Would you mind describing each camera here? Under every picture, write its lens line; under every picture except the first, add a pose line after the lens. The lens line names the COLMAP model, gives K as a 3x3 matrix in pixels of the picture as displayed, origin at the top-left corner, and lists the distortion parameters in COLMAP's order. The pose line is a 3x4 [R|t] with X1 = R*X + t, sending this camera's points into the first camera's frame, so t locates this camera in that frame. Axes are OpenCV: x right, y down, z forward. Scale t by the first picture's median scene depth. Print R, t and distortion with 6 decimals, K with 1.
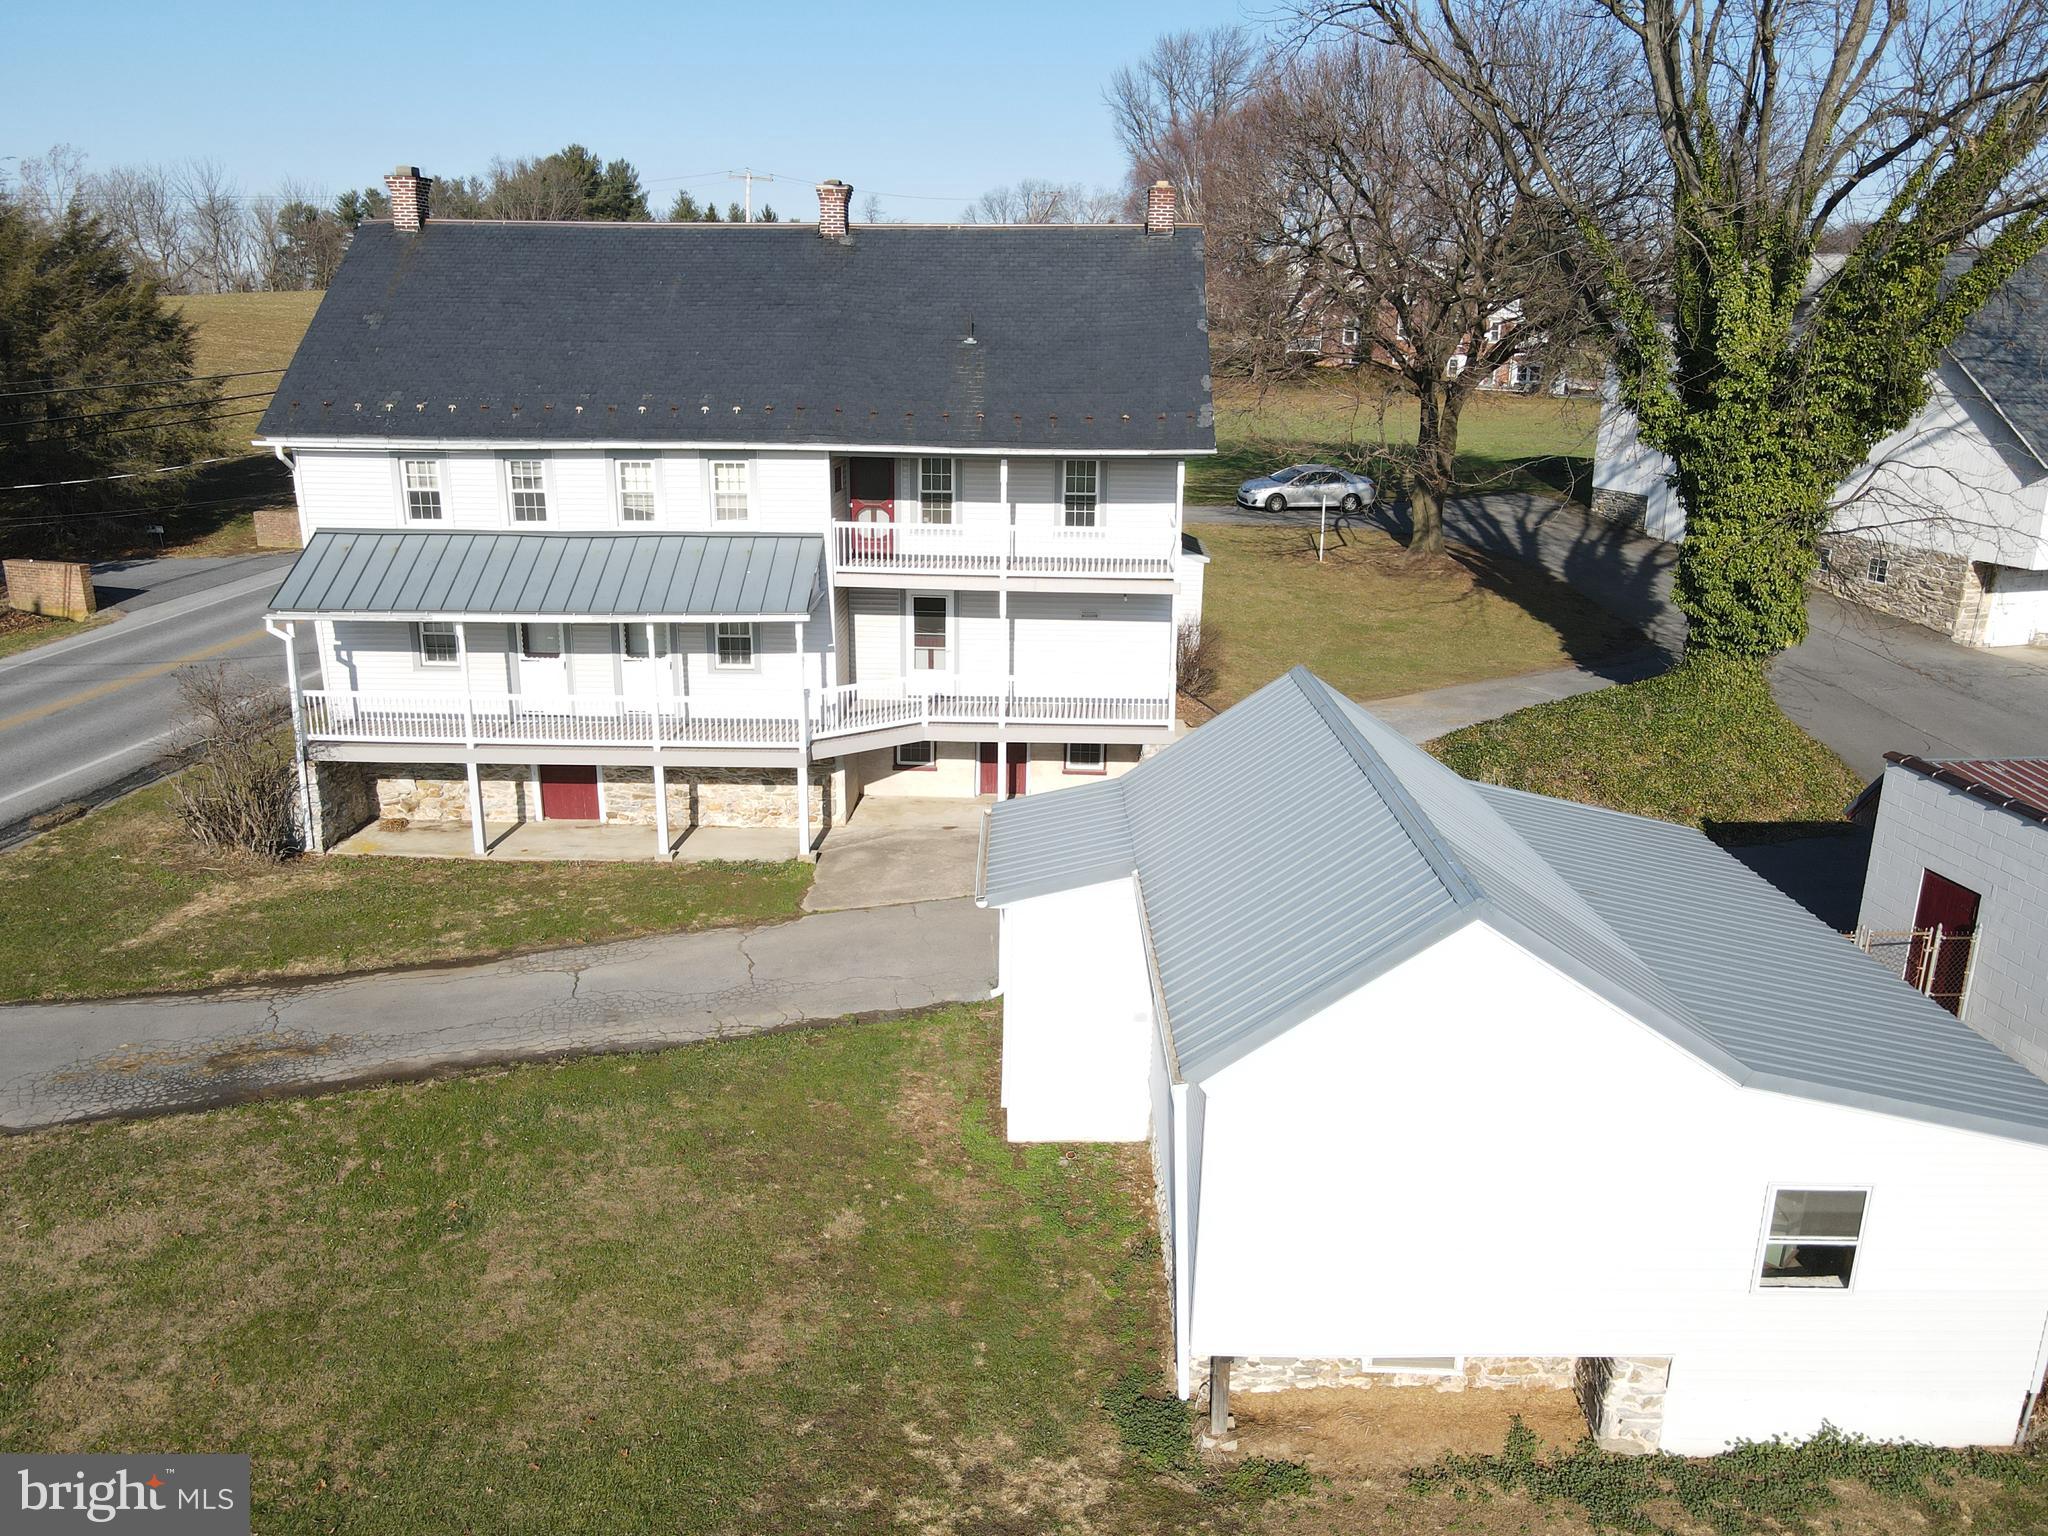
lens RADIAL K [[1509.4, 0, 1016.9], [0, 1509.4, 759.0], [0, 0, 1]] dist [-0.006373, 0.037174]
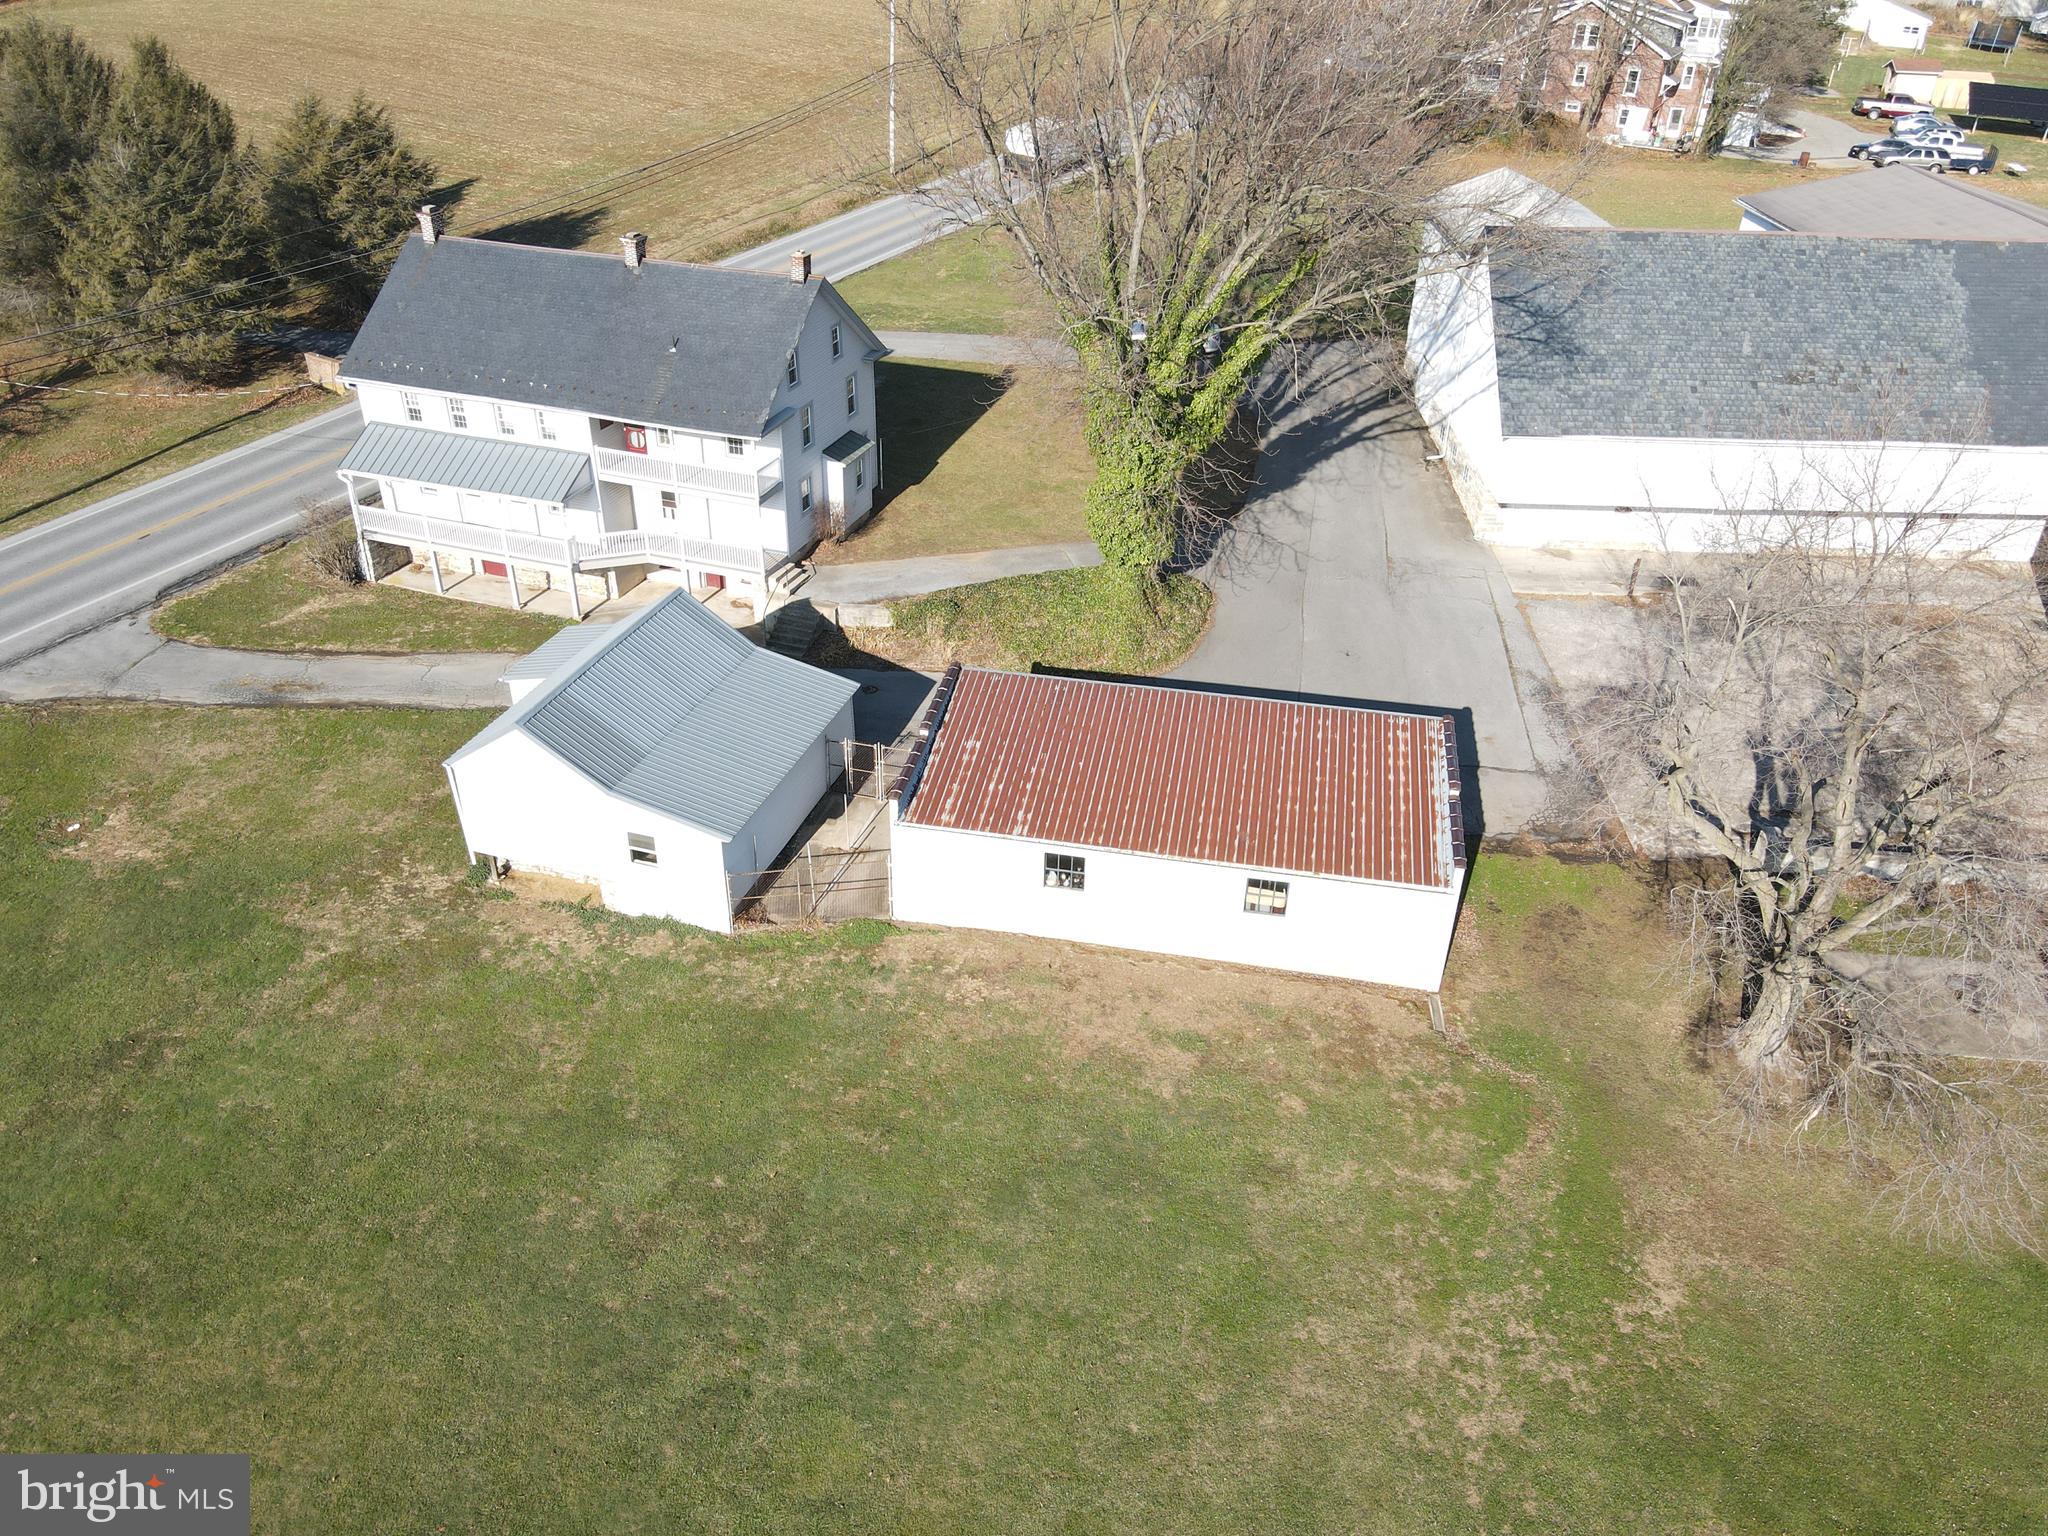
lens RADIAL K [[1509.4, 0, 1016.9], [0, 1509.4, 759.0], [0, 0, 1]] dist [-0.006373, 0.037174]
pose [[0.951336, 0.165460, -0.259967, 0.954176], [-0.091170, 0.956981, 0.275454, -0.355157], [0.294360, -0.238348, 0.925496, -0.713574]]
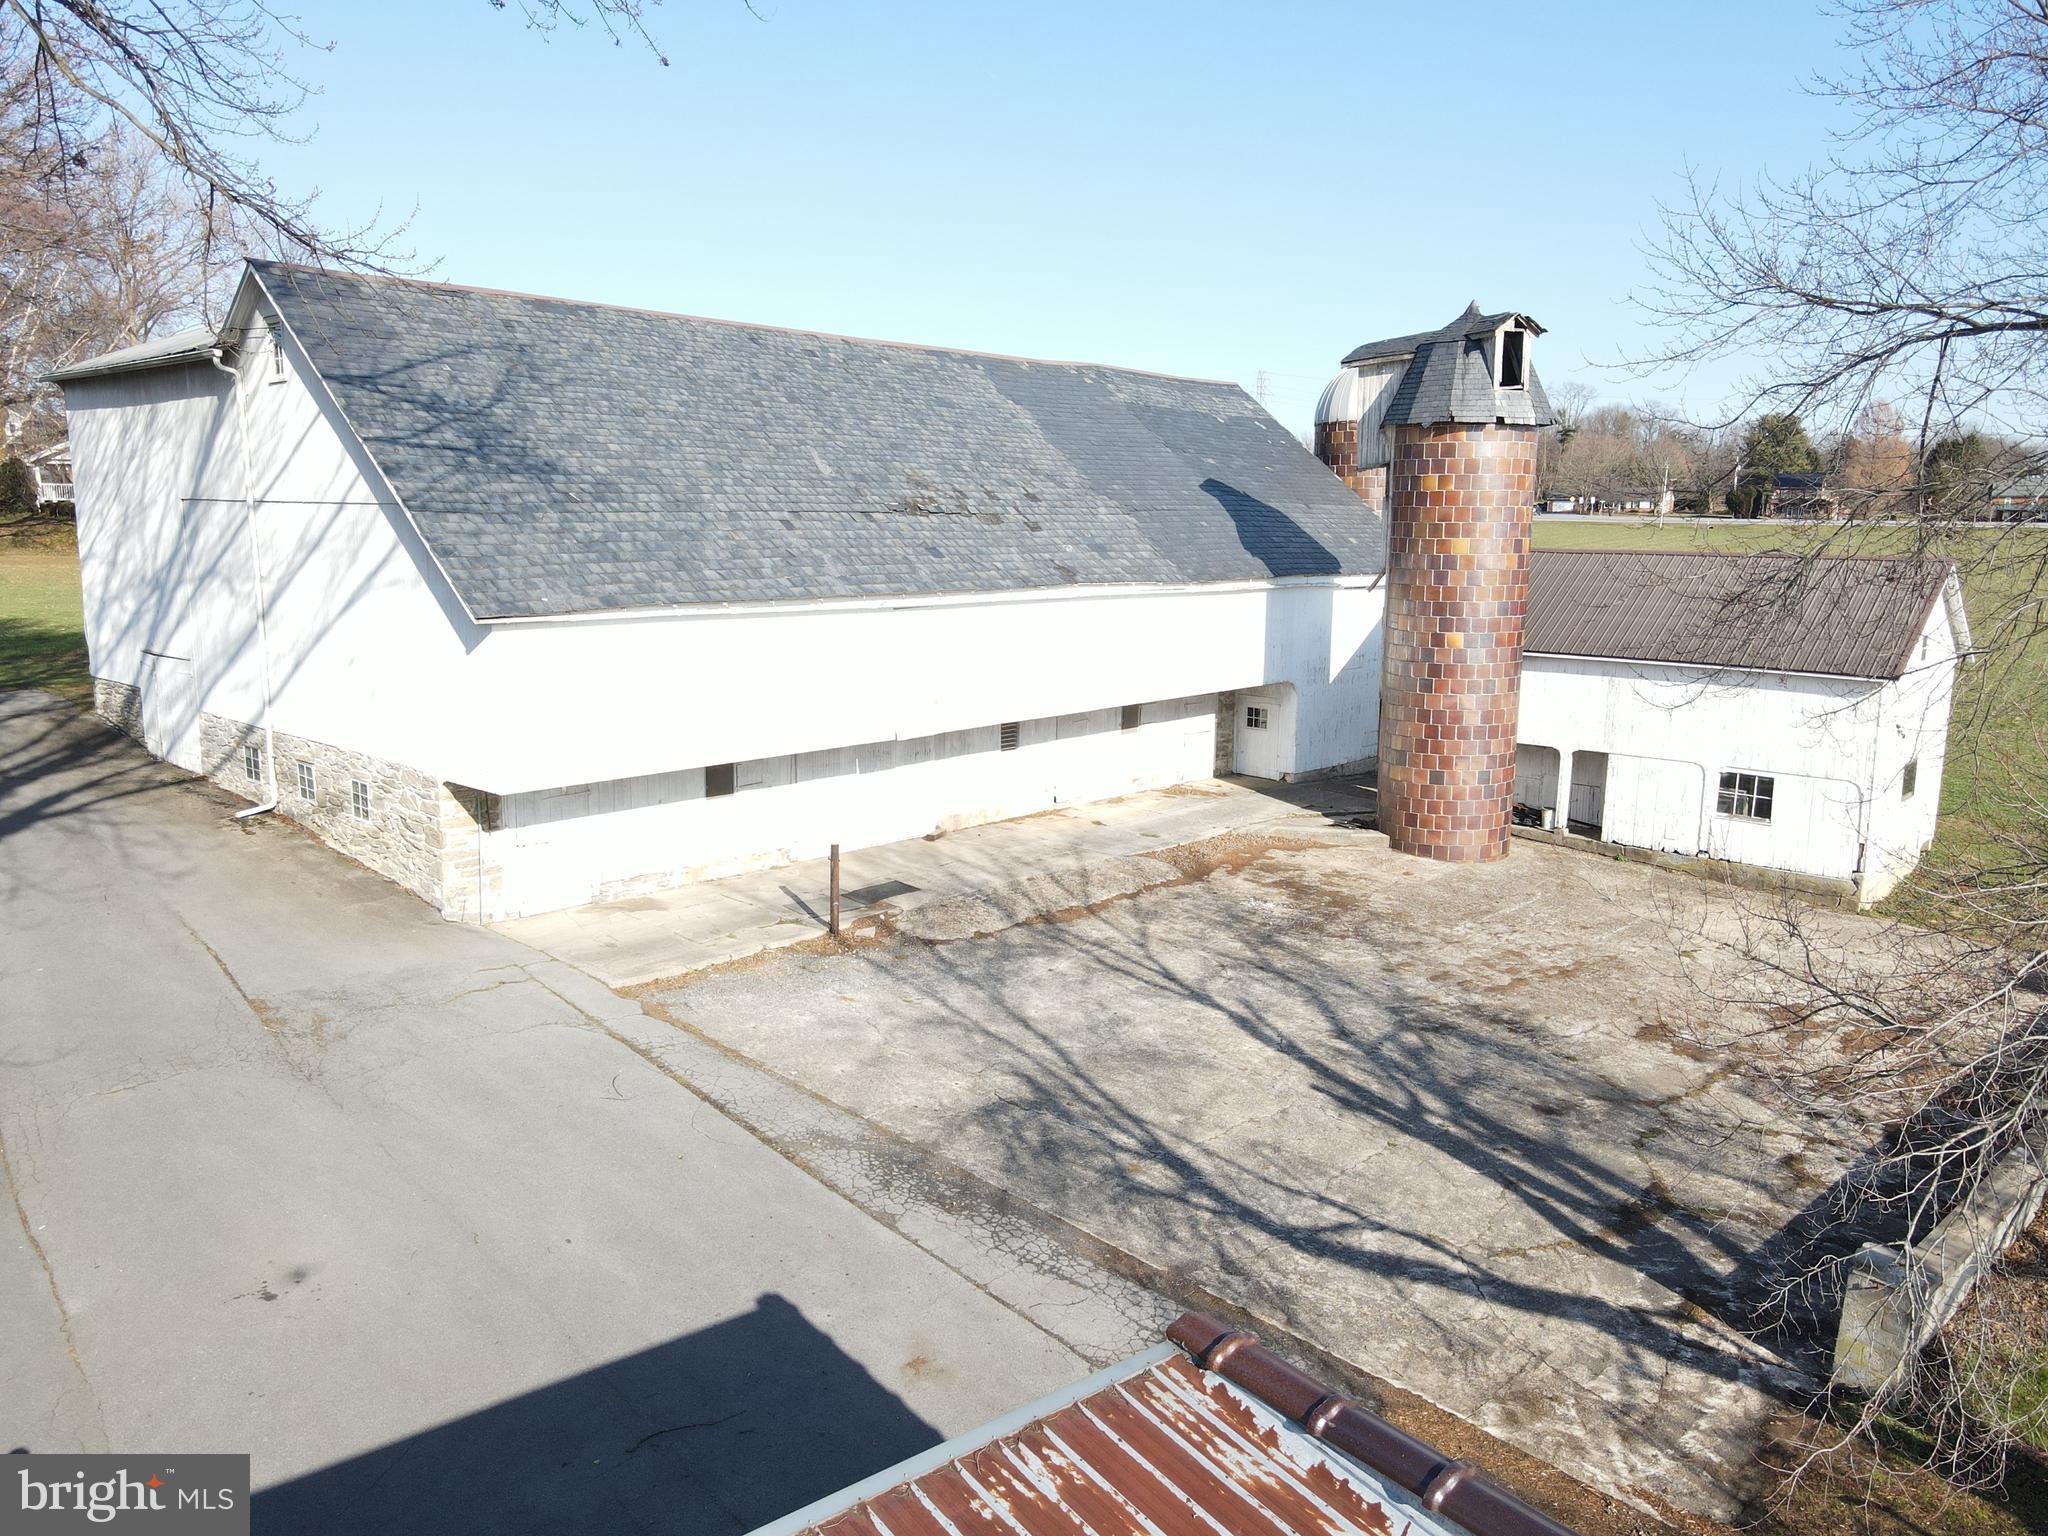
lens RADIAL K [[1509.4, 0, 1016.9], [0, 1509.4, 759.0], [0, 0, 1]] dist [-0.006373, 0.037174]
pose [[0.853701, -0.086404, 0.513545, 0.803186], [0.143367, 0.987028, -0.072261, -0.102606], [-0.500639, 0.135315, 0.855015, 0.610545]]
